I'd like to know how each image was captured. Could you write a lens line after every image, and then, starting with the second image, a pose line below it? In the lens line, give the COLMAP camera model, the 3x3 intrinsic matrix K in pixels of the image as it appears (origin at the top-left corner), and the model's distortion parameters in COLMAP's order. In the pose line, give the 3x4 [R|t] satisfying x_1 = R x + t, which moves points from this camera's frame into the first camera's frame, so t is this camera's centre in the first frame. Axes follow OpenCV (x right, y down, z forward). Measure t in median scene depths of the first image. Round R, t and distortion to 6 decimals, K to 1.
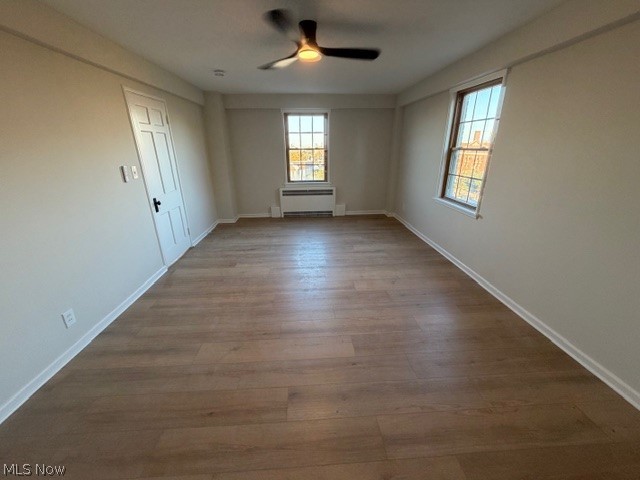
lens RADIAL K [[256.6, 0, 320.0], [0, 256.6, 240.0], [0, 0, 1]] dist [-0.001103, 0.000240]
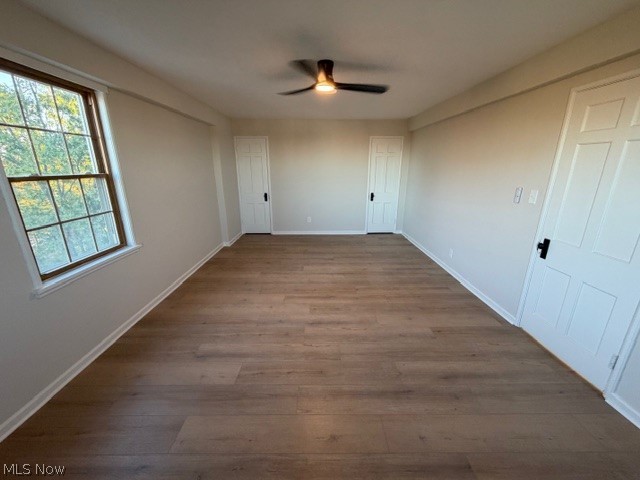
lens RADIAL K [[256.6, 0, 320.0], [0, 256.6, 240.0], [0, 0, 1]] dist [-0.001103, 0.000240]
pose [[-0.998772, -0.005867, 0.049203, -0.060808], [0.024725, 0.801516, 0.597463, -0.640140], [-0.042942, 0.597945, -0.800386, 1.703618]]
